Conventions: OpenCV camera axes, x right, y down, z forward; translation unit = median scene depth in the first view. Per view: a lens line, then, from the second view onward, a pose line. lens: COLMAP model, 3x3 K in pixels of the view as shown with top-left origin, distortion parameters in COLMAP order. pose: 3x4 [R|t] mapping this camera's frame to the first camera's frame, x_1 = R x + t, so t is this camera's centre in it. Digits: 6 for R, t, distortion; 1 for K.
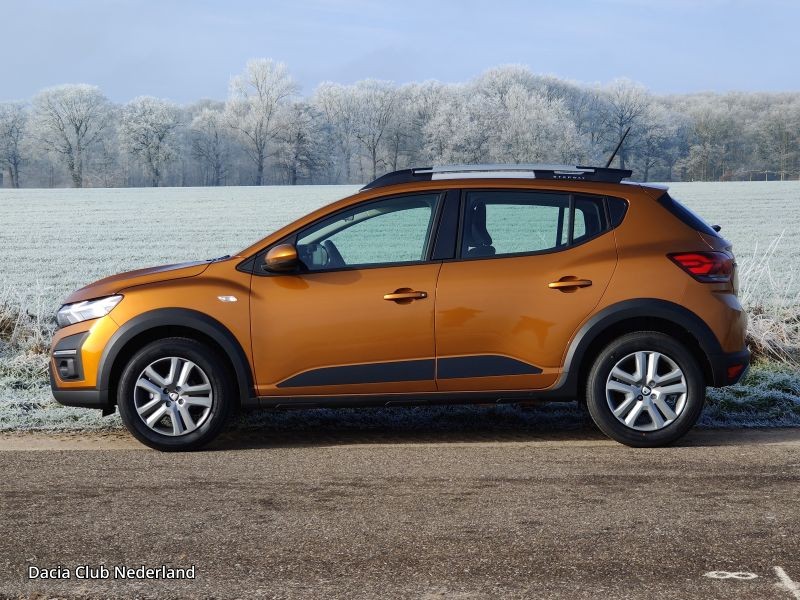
lens RADIAL K [[1800.9, 0, 394.0], [0, 1800.9, 304.4], [0, 0, 1]] dist [-0.015510, 0.000000]
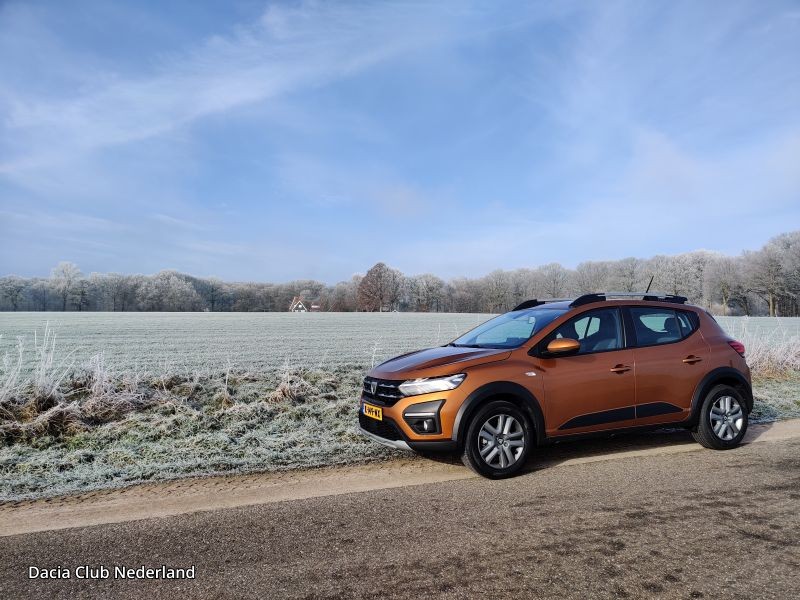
lens RADIAL K [[599.0, 0, 416.7], [0, 599.0, 286.7], [0, 0, 1]] dist [0.040069, -0.031814]
pose [[0.892951, 0.032855, 0.448953, -0.405536], [0.017506, 0.994044, -0.107565, -0.023356], [-0.449813, 0.103910, 0.887058, 0.565181]]
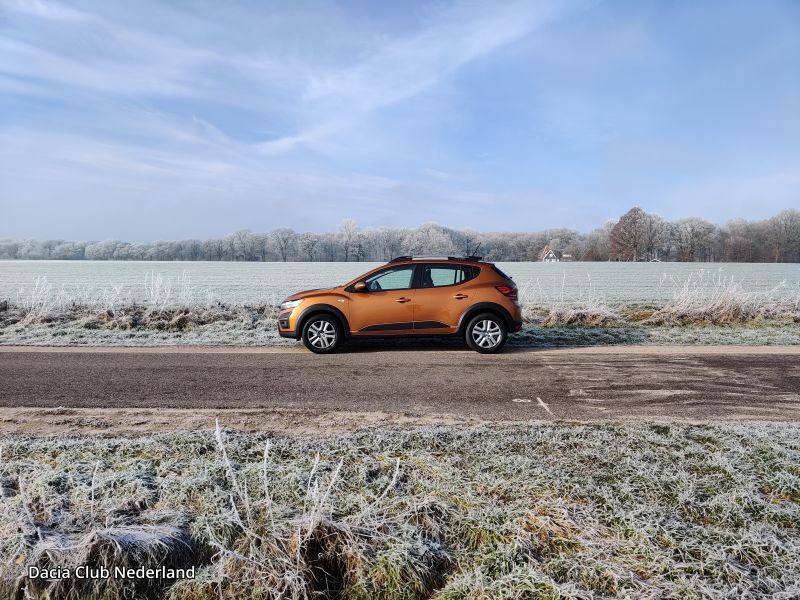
lens RADIAL K [[599.0, 0, 402.6], [0, 599.0, 331.9], [0, 0, 1]] dist [0.040069, -0.031814]
pose [[0.999761, 0.007914, 0.020357, -0.013170], [-0.008912, 0.998740, 0.049389, -0.001433], [-0.019941, -0.049559, 0.998572, 0.045253]]
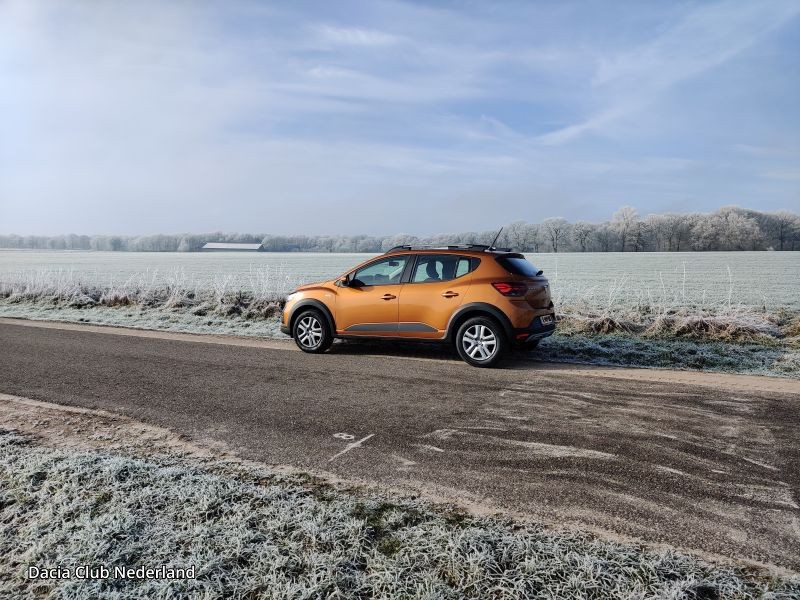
lens RADIAL K [[599.0, 0, 393.0], [0, 599.0, 311.1], [0, 0, 1]] dist [0.040069, -0.031814]
pose [[0.900122, 0.047263, -0.433067, 0.357049], [-0.033165, 0.998647, 0.040055, -0.018163], [0.434374, -0.021691, 0.900472, 0.260888]]
